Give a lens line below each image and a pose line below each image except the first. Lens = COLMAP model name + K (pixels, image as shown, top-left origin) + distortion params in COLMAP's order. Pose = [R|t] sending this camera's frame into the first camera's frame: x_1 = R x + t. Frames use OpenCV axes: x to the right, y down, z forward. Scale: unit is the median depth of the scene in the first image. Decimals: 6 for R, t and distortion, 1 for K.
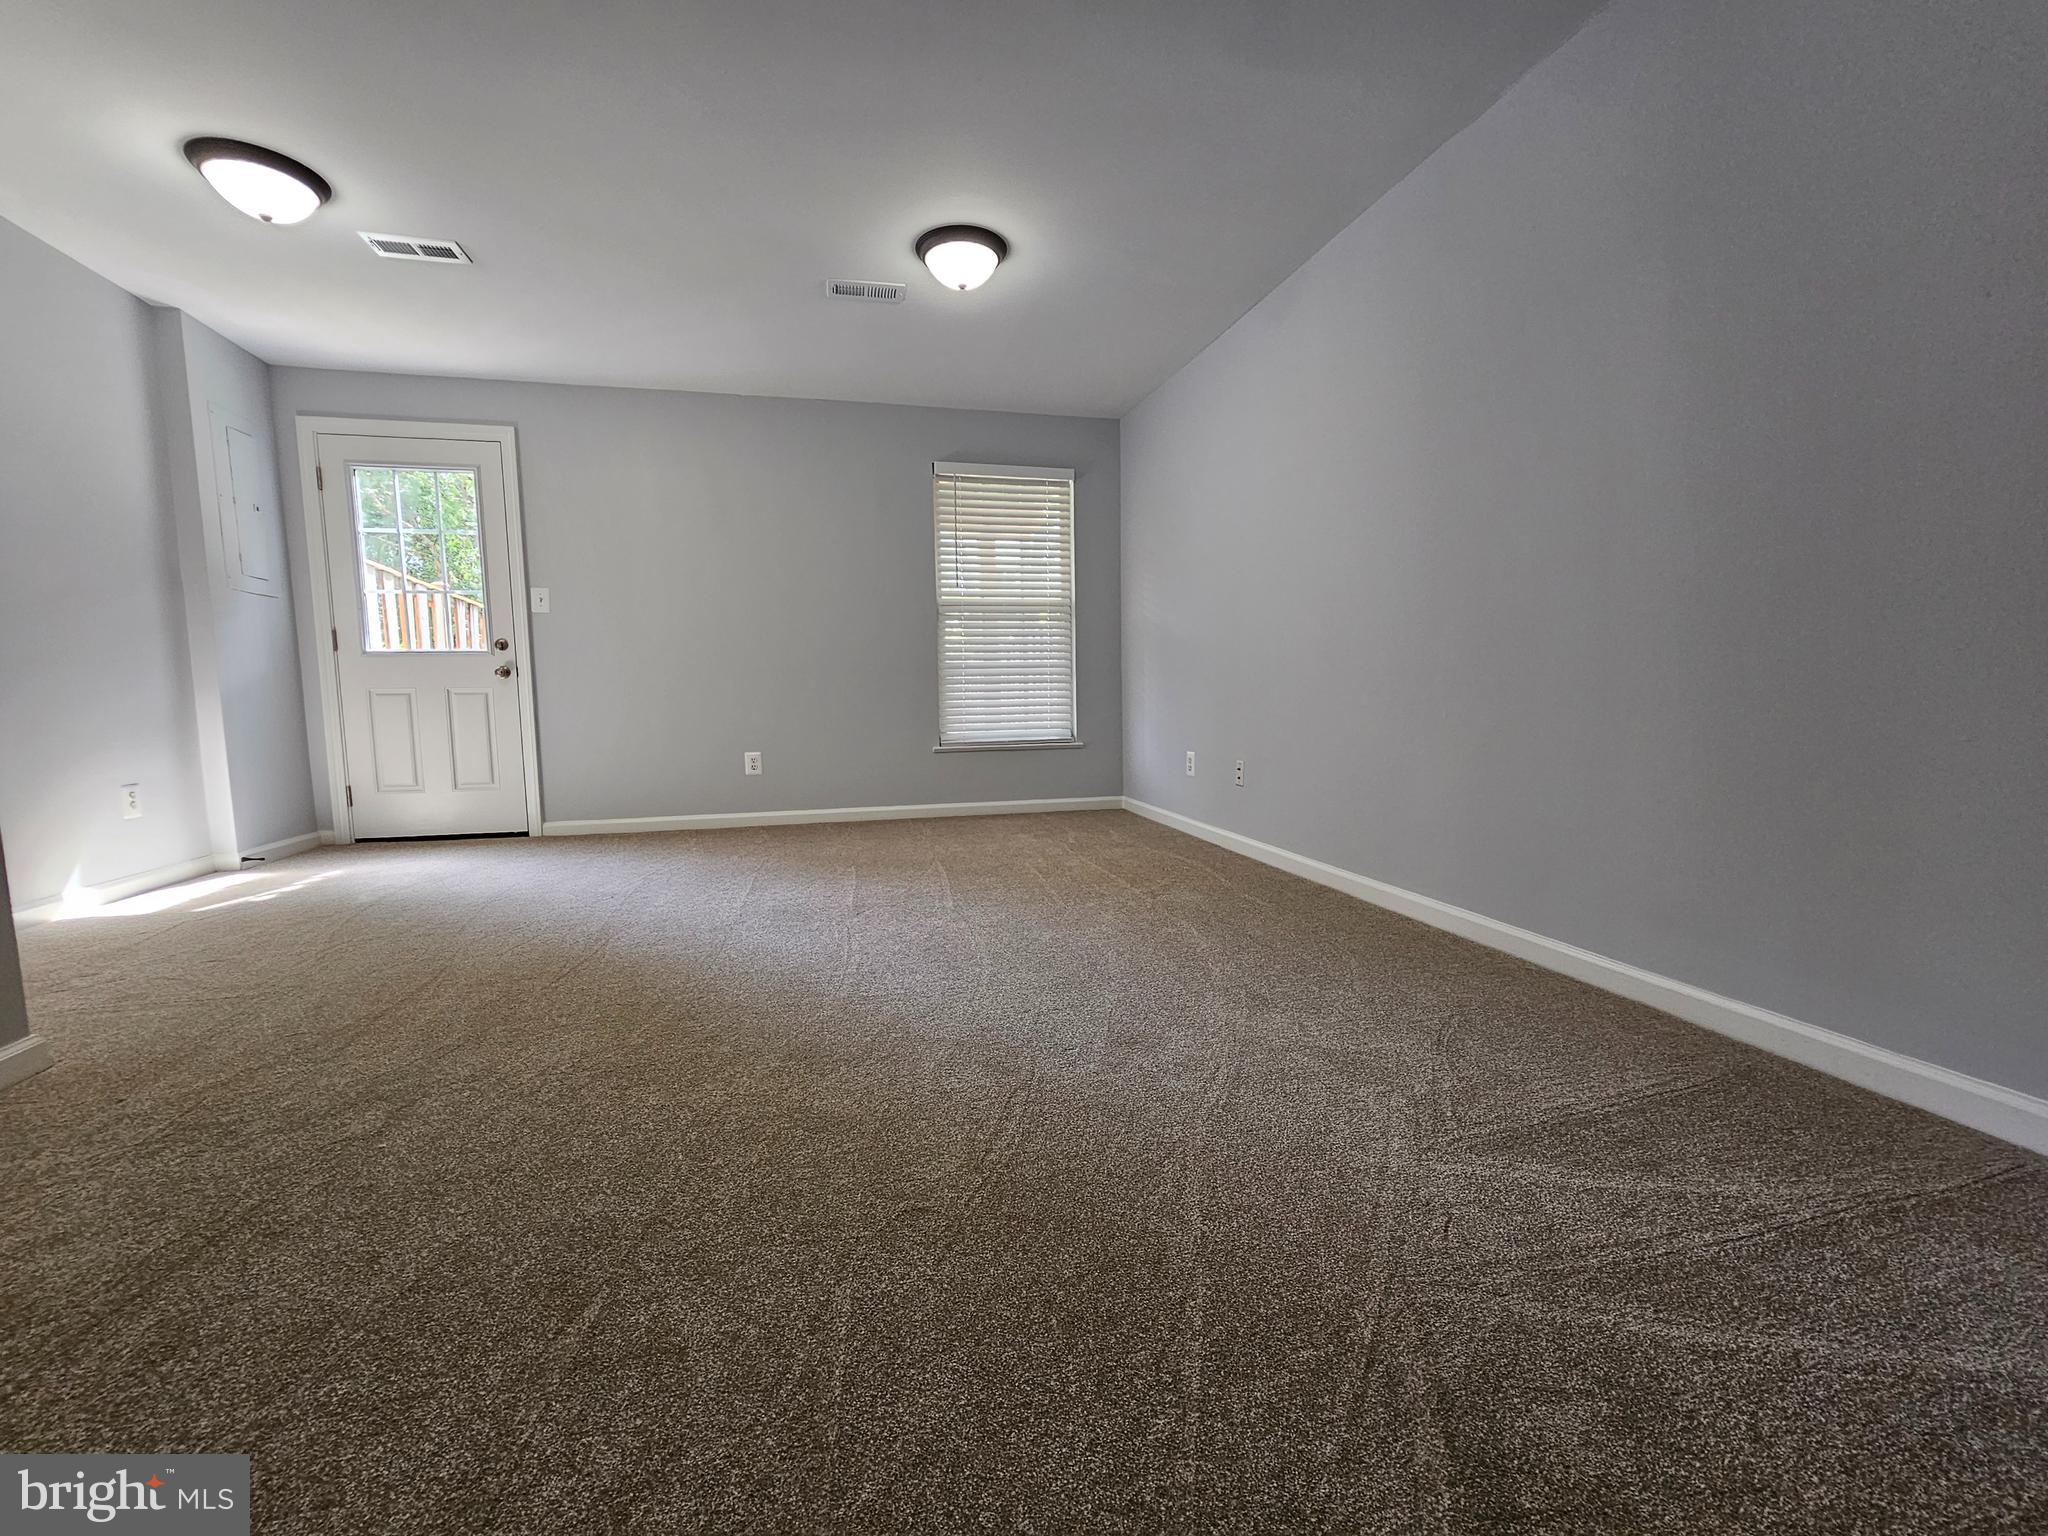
lens RADIAL K [[836.4, 0, 1022.8], [0, 836.4, 763.8], [0, 0, 1]] dist [0.000207, -0.000771]
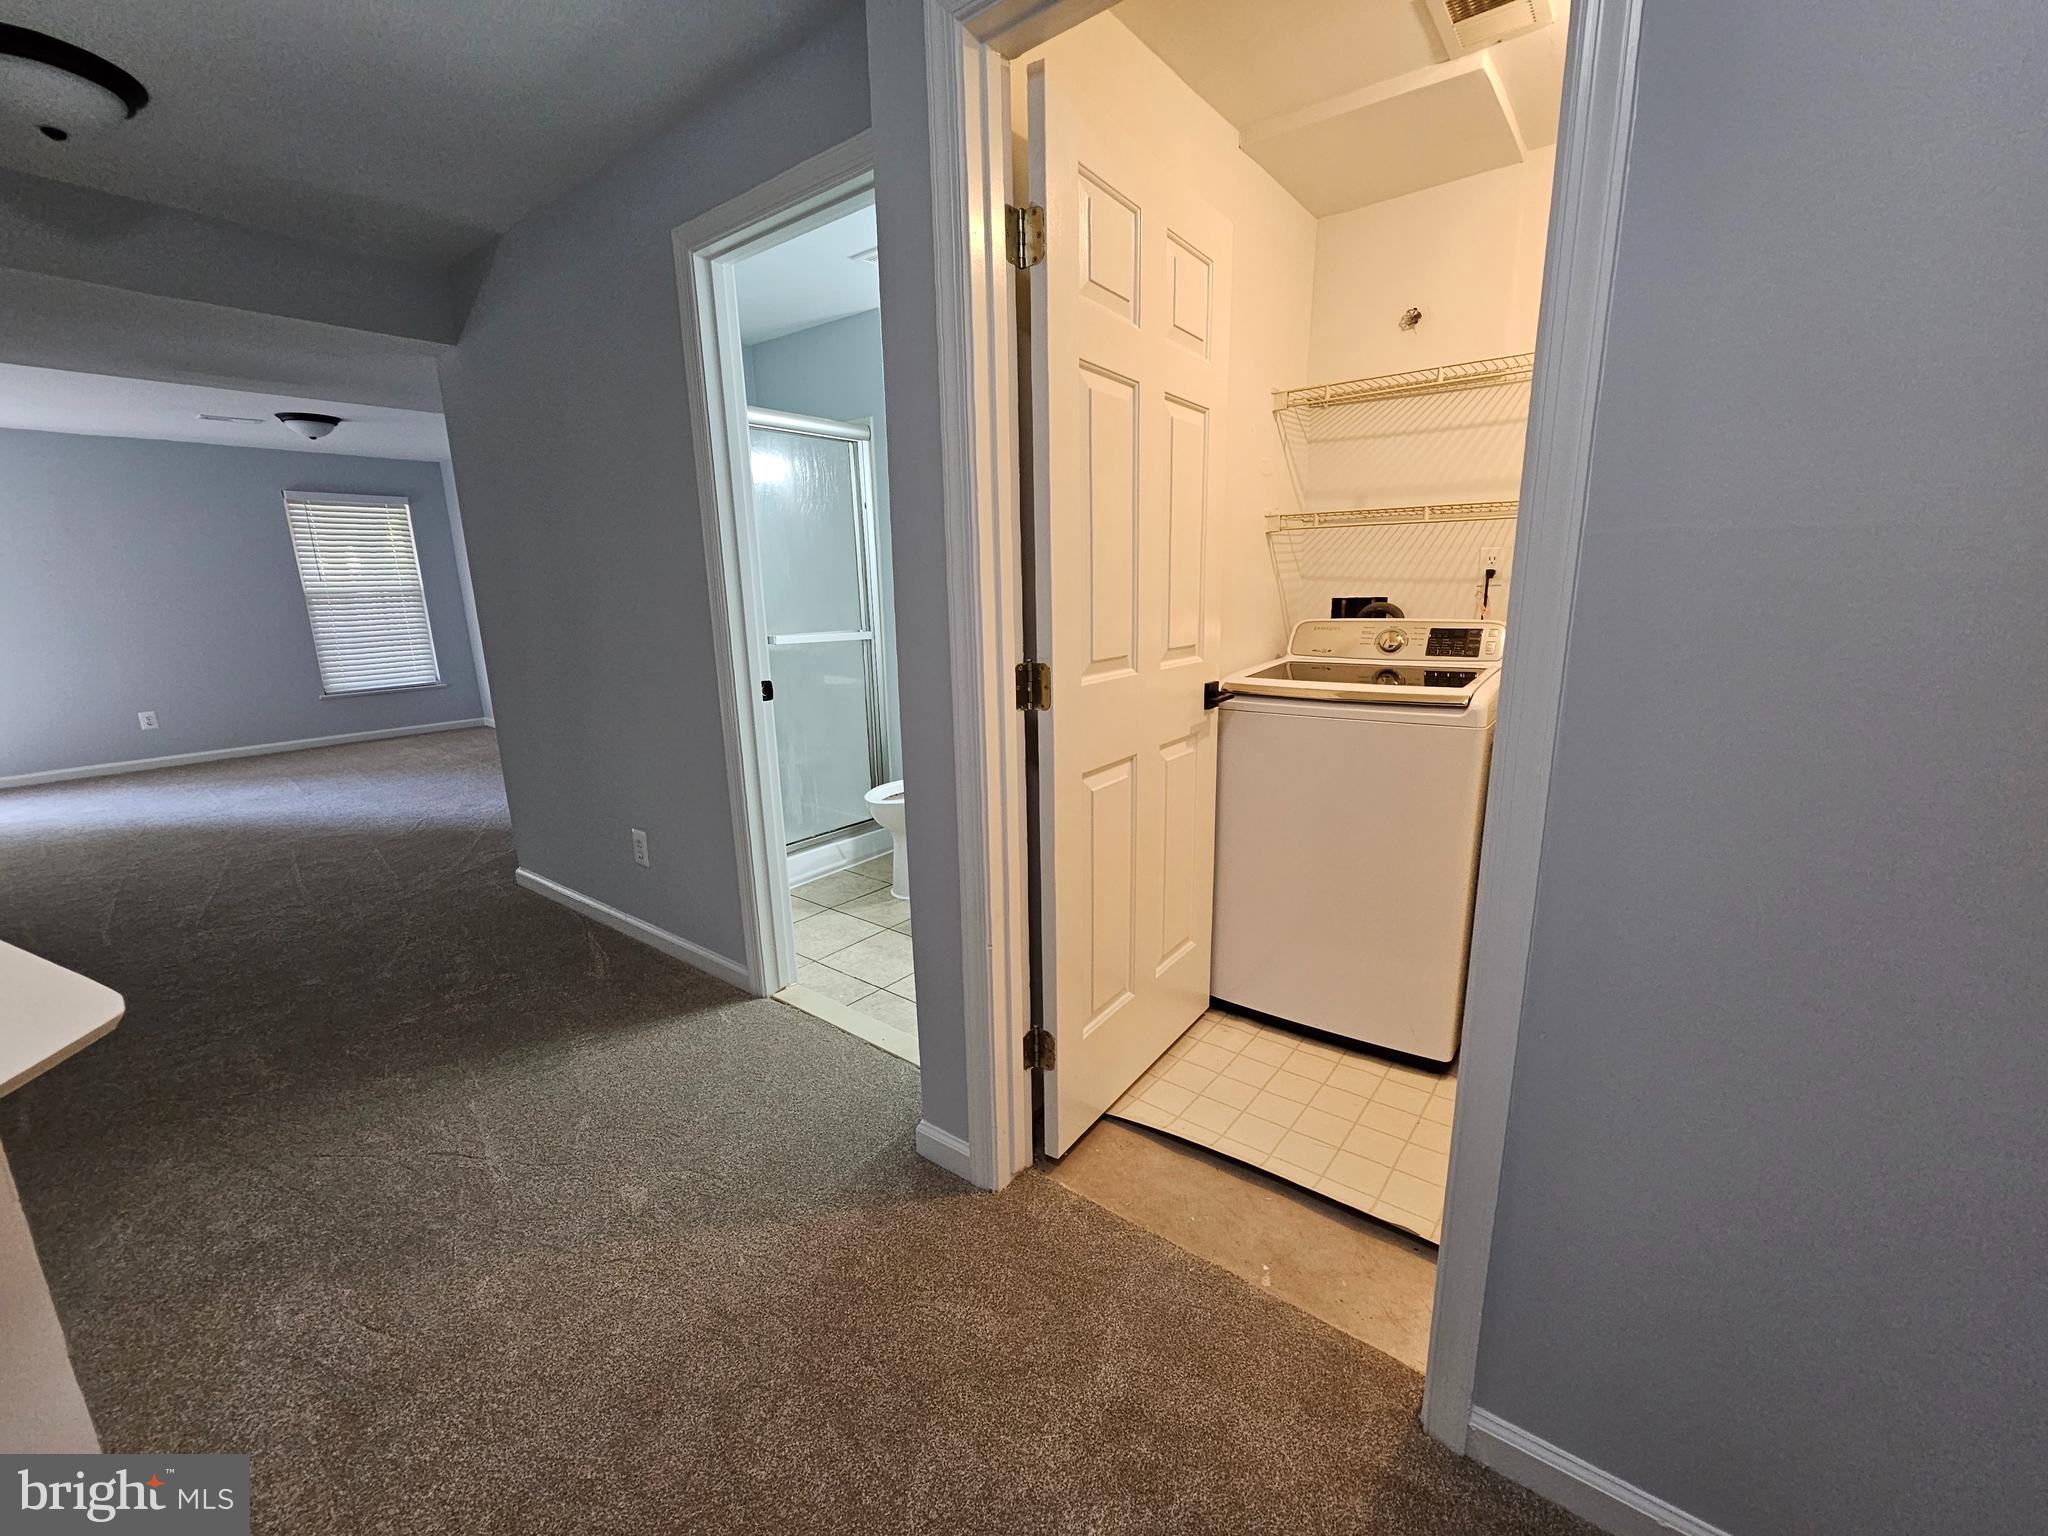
lens RADIAL K [[836.4, 0, 1025.3], [0, 836.4, 773.4], [0, 0, 1]] dist [0.000207, -0.000771]
pose [[0.788979, -0.137920, 0.598740, -0.028853], [0.069190, 0.988226, 0.136464, -0.002512], [-0.610512, -0.066240, 0.789232, -0.848794]]
